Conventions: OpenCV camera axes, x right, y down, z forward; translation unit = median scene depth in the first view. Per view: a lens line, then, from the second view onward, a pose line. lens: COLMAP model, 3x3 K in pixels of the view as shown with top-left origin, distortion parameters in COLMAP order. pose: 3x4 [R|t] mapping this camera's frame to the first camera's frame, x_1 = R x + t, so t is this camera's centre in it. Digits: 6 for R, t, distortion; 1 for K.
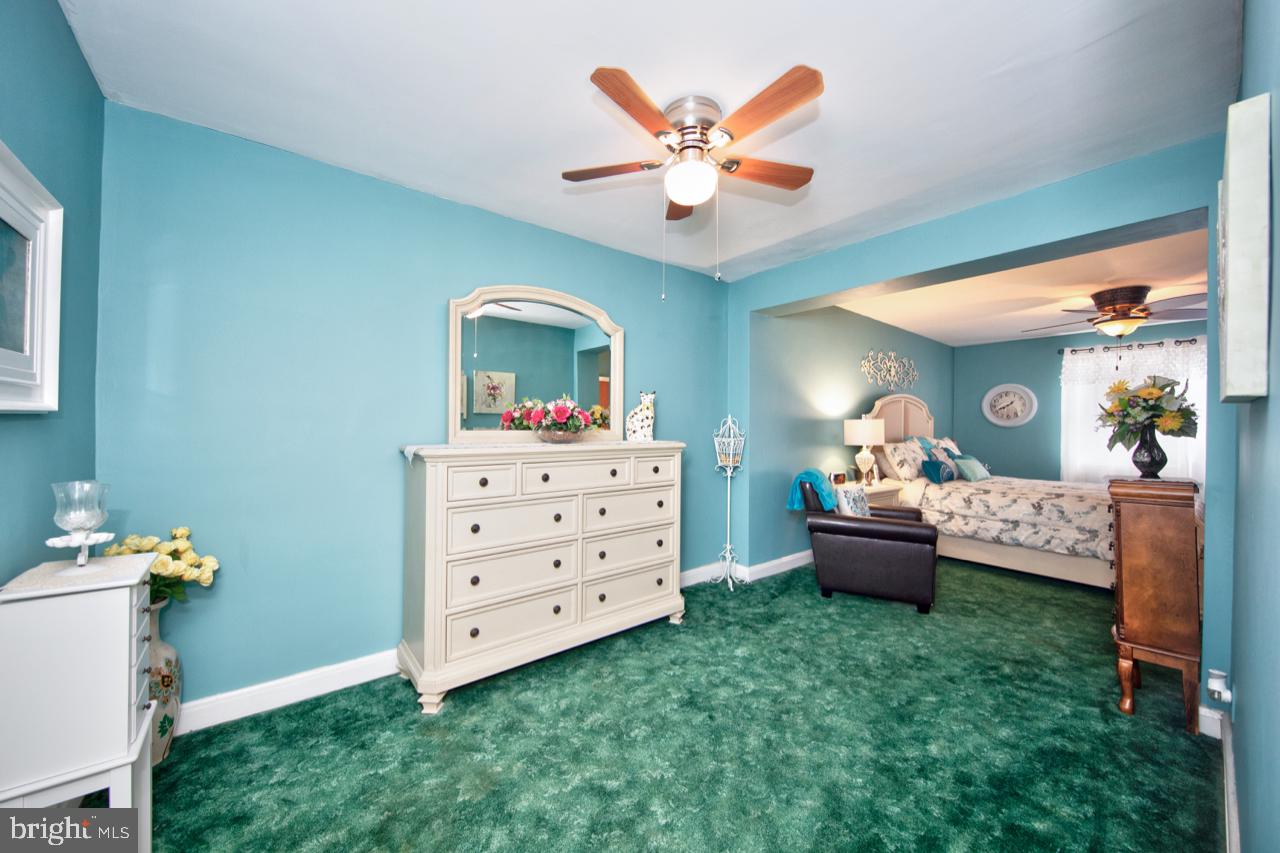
lens RADIAL K [[479.6, 0, 633.7], [0, 479.6, 422.8], [0, 0, 1]] dist [0.011150, -0.000842]
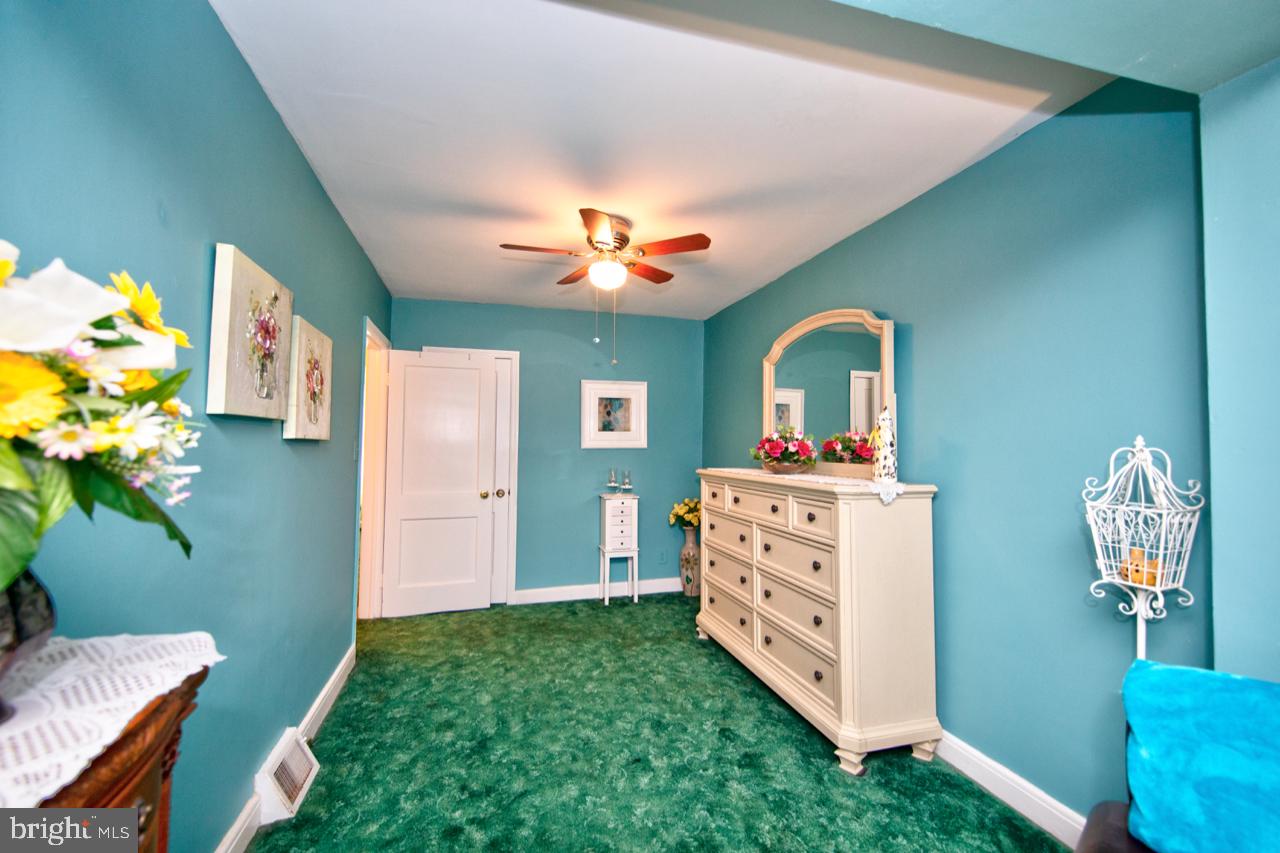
lens RADIAL K [[512.5, 0, 634.3], [0, 512.5, 430.2], [0, 0, 1]] dist [0.001482, -0.000344]
pose [[-0.403449, -0.039209, -0.914162, 0.550156], [0.001095, 0.999060, -0.043334, -0.005647], [0.915001, -0.018484, -0.403027, 0.655226]]
